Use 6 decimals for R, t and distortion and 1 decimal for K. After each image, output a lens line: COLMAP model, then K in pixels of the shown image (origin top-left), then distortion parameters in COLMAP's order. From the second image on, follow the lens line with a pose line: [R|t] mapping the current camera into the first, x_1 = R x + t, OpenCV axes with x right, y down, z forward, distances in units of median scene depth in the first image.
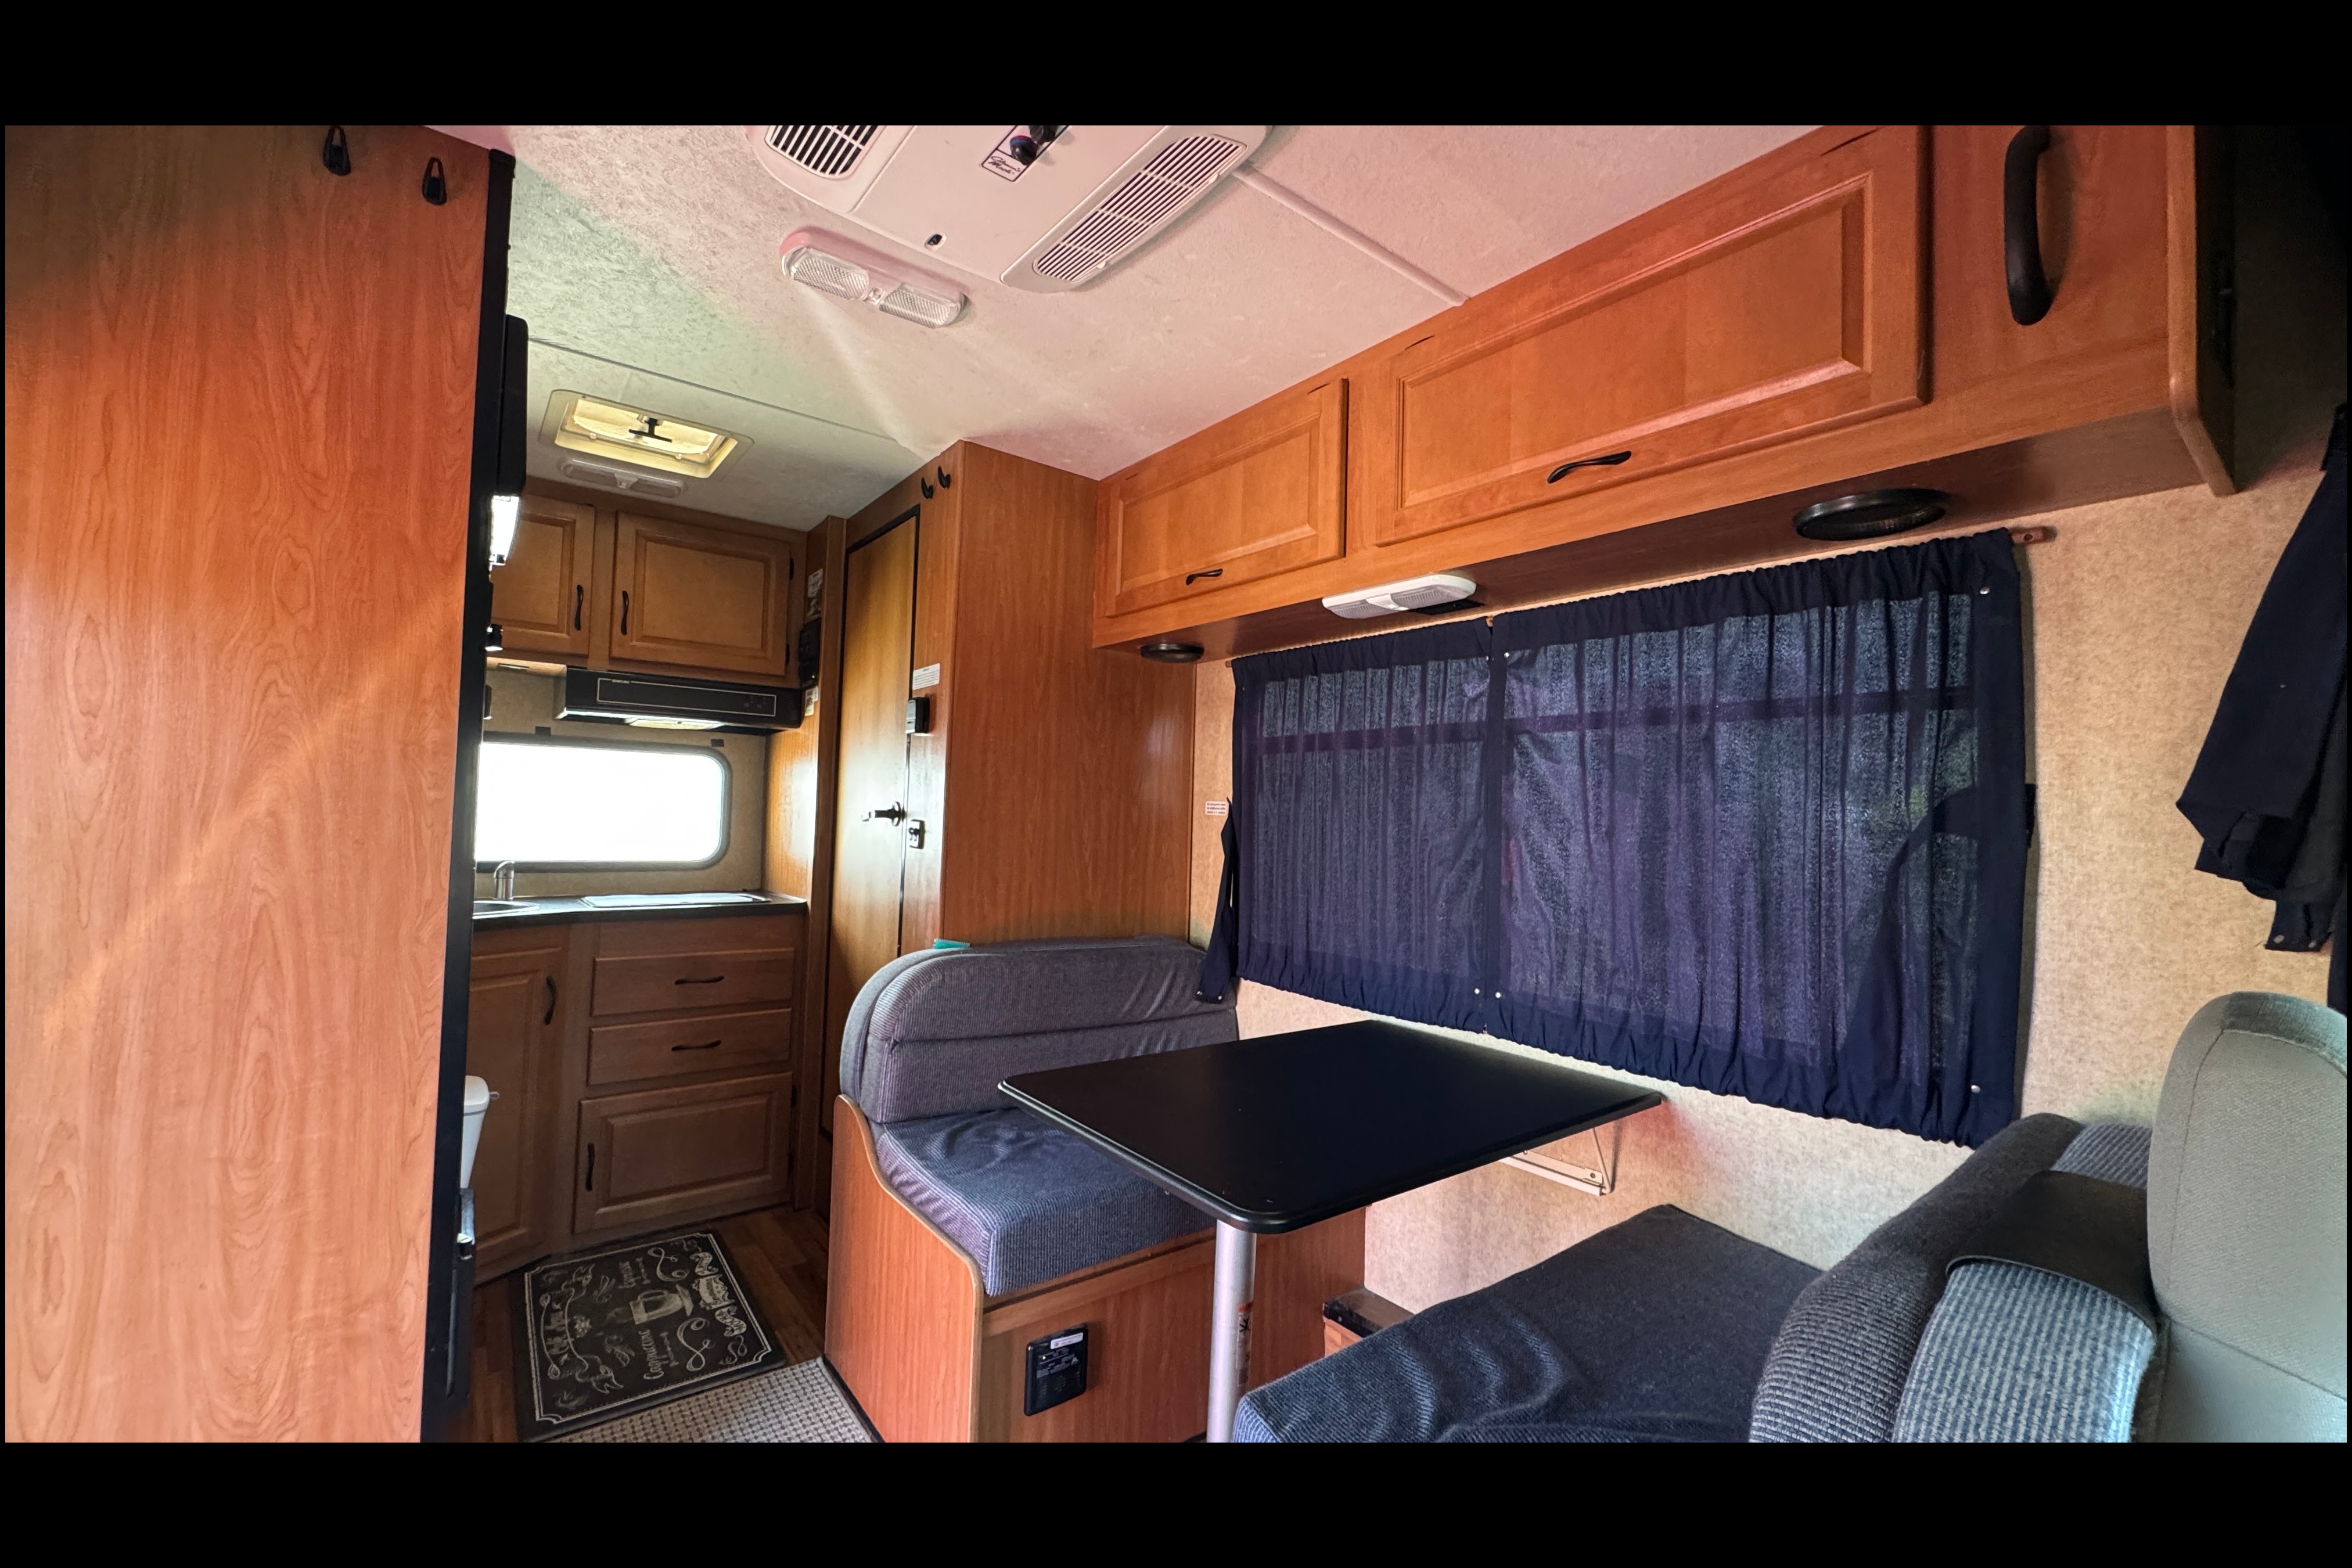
lens RADIAL K [[917.2, 0, 1172.5], [0, 917.2, 783.3], [0, 0, 1]] dist [0.000817, 0.000037]
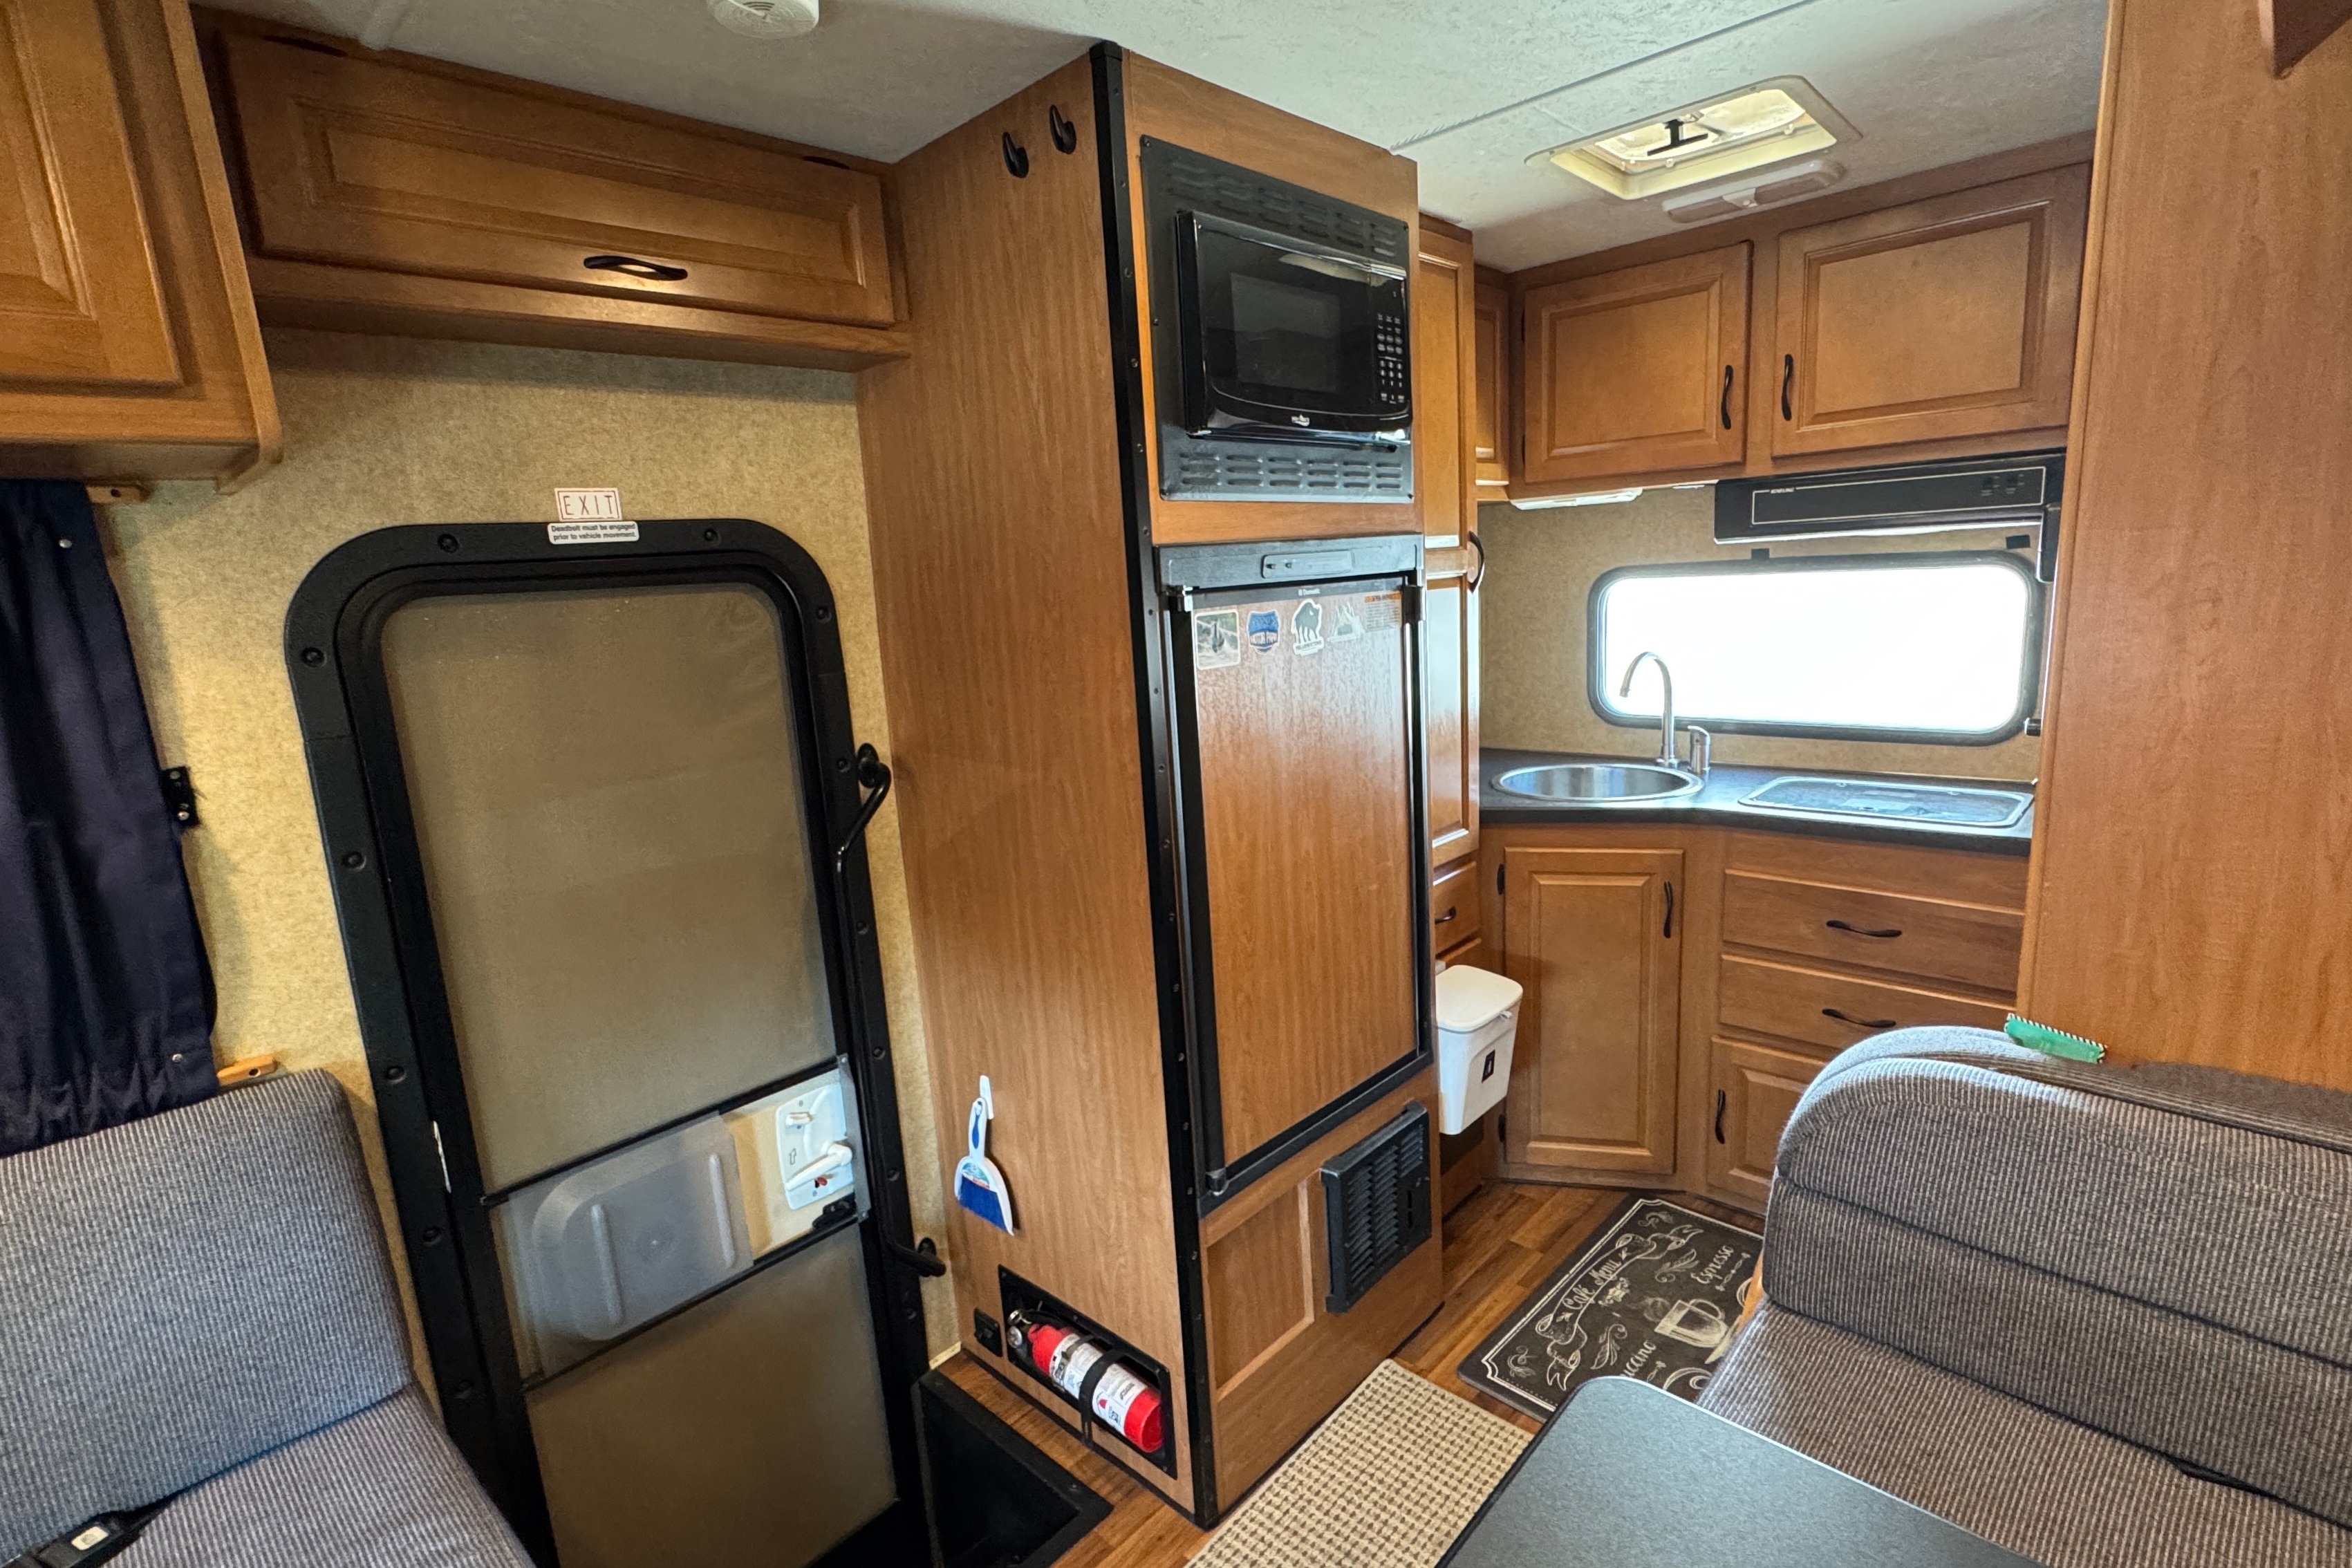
lens RADIAL K [[1112.5, 0, 1176.4], [0, 1112.5, 787.3], [0, 0, 1]] dist [-0.002400, -0.000138]
pose [[0.157068, 0.153580, -0.975573, 0.230455], [0.100744, 0.980190, 0.170526, -0.095241], [0.982436, -0.125067, 0.138484, 0.468598]]
